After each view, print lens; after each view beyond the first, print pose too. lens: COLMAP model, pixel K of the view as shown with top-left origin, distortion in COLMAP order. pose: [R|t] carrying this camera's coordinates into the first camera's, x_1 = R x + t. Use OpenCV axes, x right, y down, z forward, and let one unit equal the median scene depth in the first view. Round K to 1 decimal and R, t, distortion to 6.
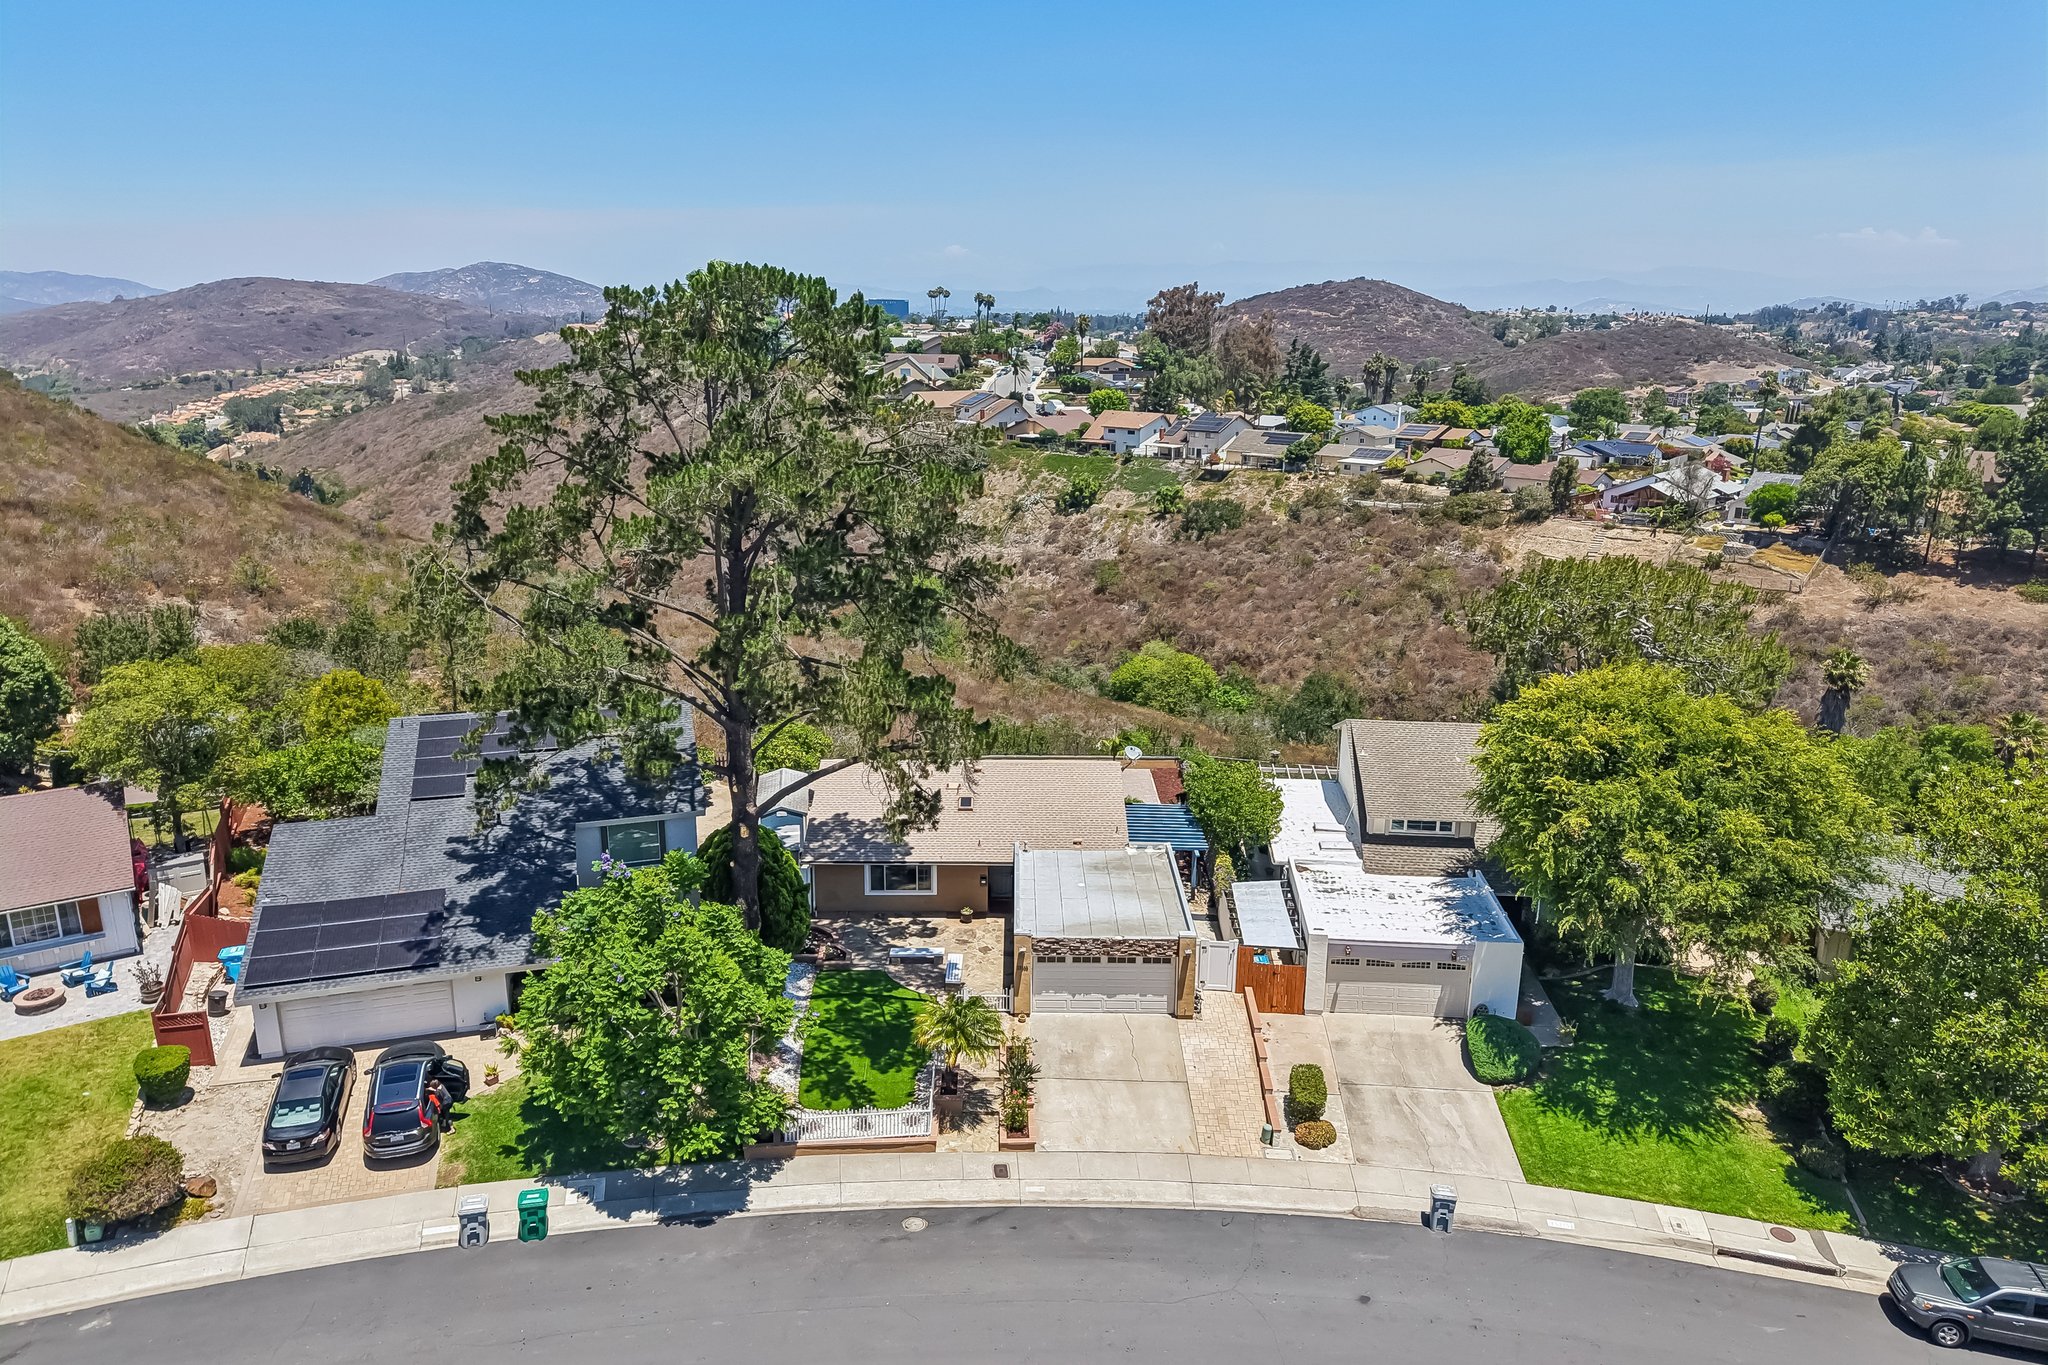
lens RADIAL K [[1325.9, 0, 1030.1], [0, 1325.9, 682.1], [0, 0, 1]] dist [0.041106, -0.000986]
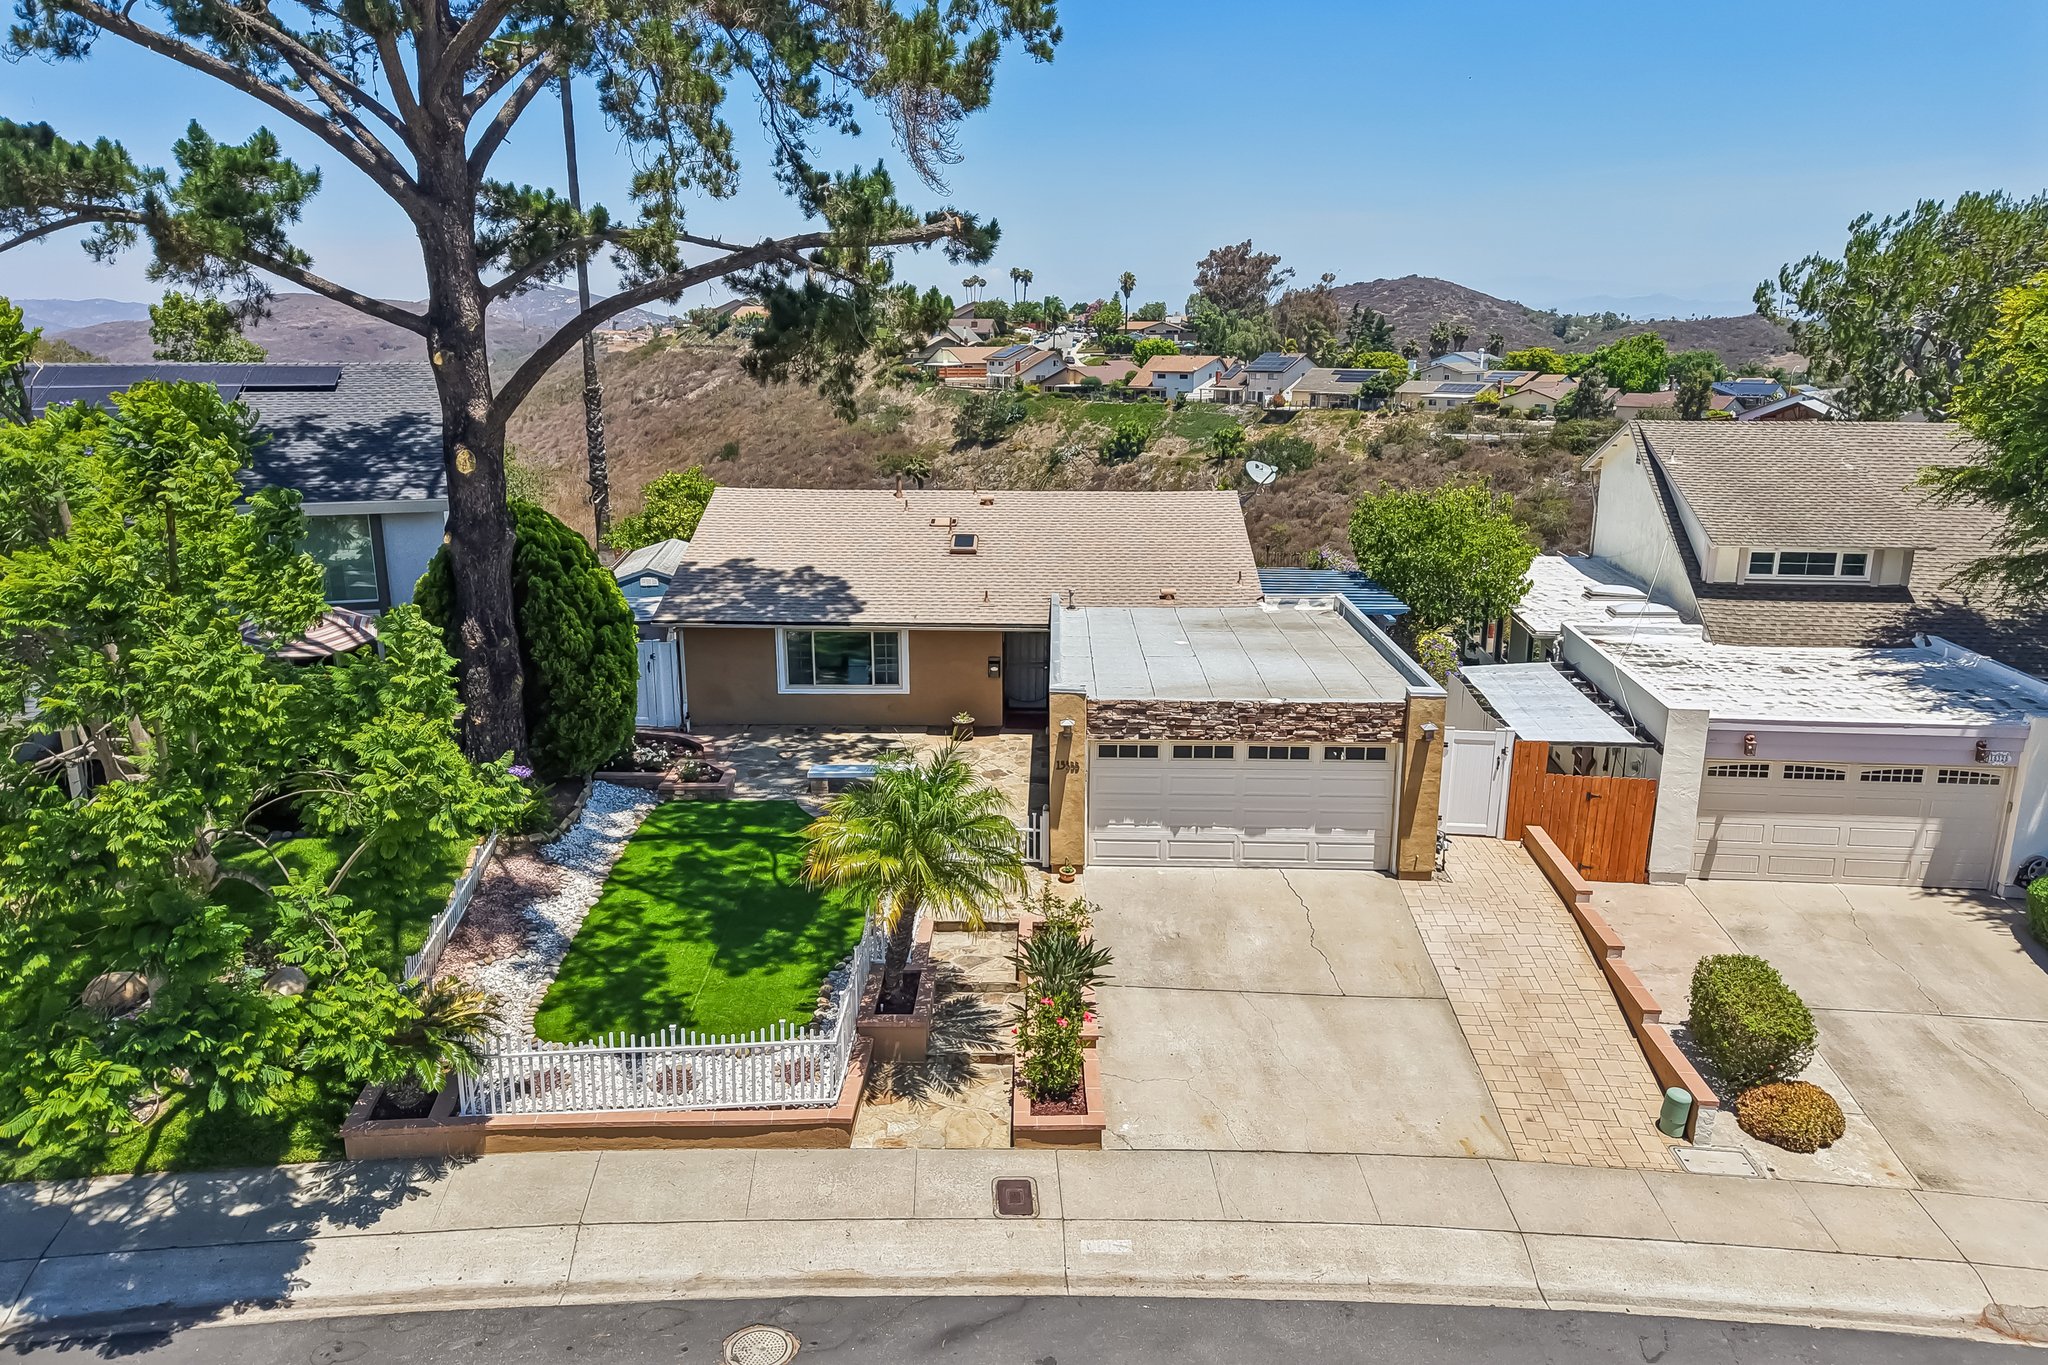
lens RADIAL K [[1370.5, 0, 1024.0], [0, 1370.5, 682.5], [0, 0, 1]] dist [0.039938, -0.050932]
pose [[0.999402, -0.004756, -0.034235, -0.003773], [0.004411, 0.999939, -0.010142, 0.165453], [0.034281, 0.009985, 0.999362, 0.448023]]
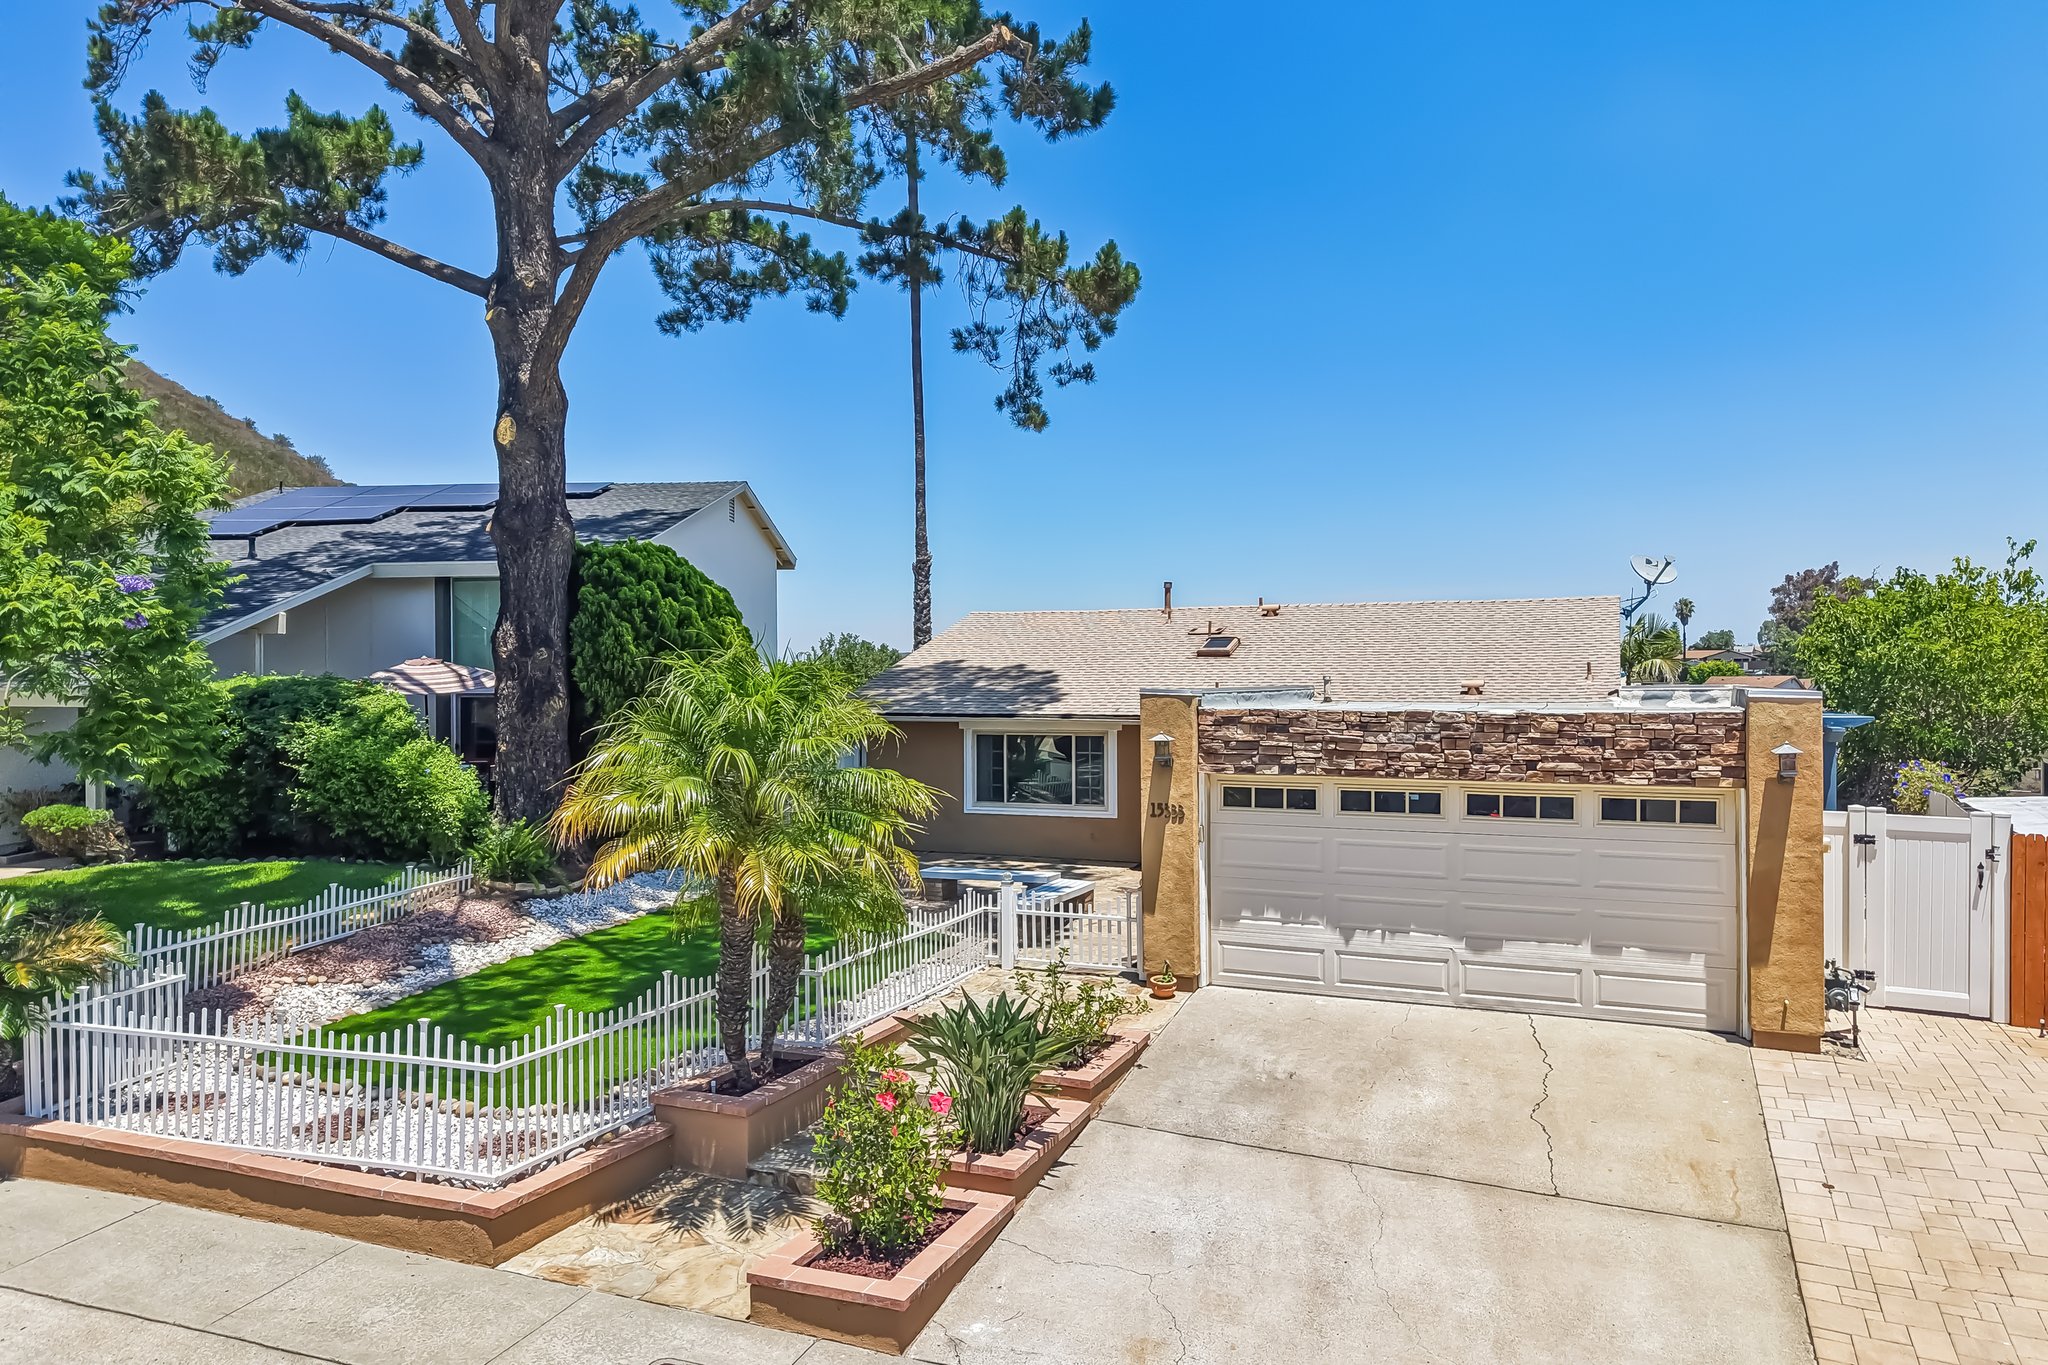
lens RADIAL K [[1381.7, 0, 1018.3], [0, 1381.7, 687.4], [0, 0, 1]] dist [-0.019912, 0.030217]
pose [[0.913170, -0.014208, -0.407332, 0.079986], [-0.089430, 0.968053, -0.234254, 0.229771], [0.397647, 0.250341, 0.882726, 0.608341]]
